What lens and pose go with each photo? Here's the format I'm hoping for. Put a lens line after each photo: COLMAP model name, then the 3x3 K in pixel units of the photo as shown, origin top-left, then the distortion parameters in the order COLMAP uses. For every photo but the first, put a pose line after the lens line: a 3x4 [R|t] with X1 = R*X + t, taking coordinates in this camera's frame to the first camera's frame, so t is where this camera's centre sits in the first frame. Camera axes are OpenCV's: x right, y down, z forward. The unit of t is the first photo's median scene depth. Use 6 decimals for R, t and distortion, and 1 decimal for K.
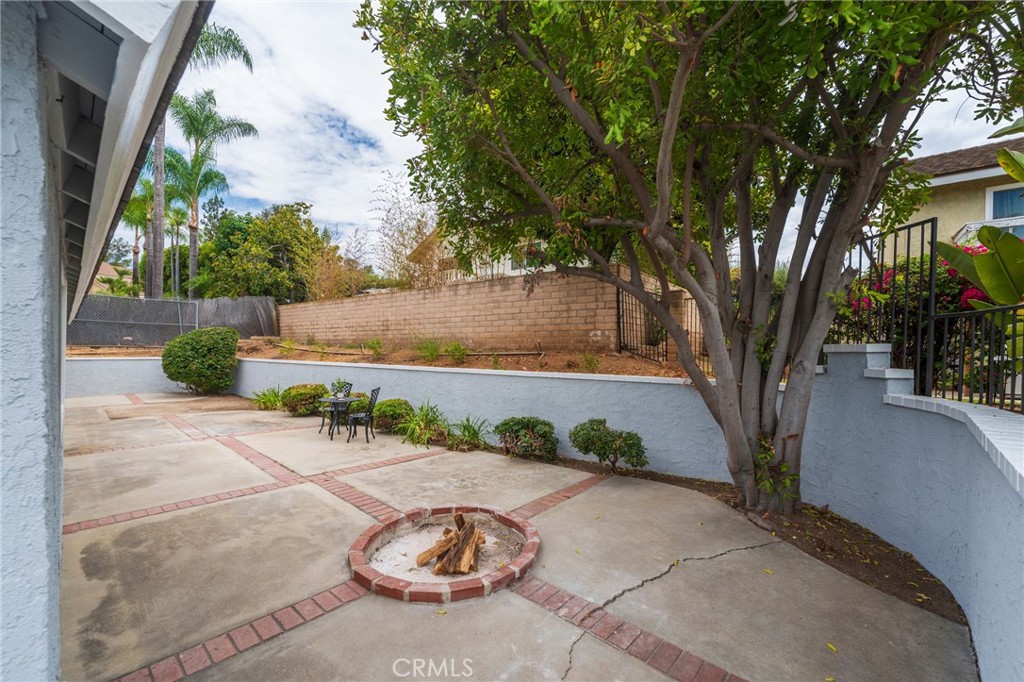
lens RADIAL K [[416.3, 0, 512.3], [0, 416.3, 345.8], [0, 0, 1]] dist [0.000274, 0.000072]
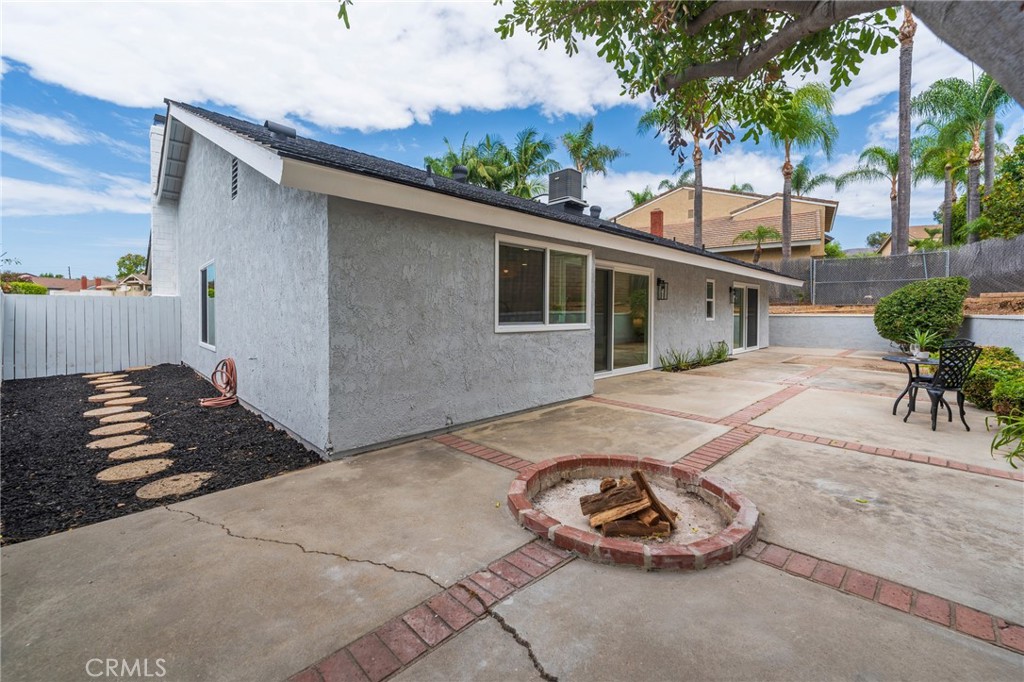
lens RADIAL K [[416.3, 0, 511.9], [0, 416.3, 320.8], [0, 0, 1]] dist [0.000274, 0.000072]
pose [[-0.051733, 0.008019, -0.998629, 0.539799], [0.009557, 0.999926, 0.007534, 0.092506], [0.998615, -0.009154, -0.051806, 0.656567]]
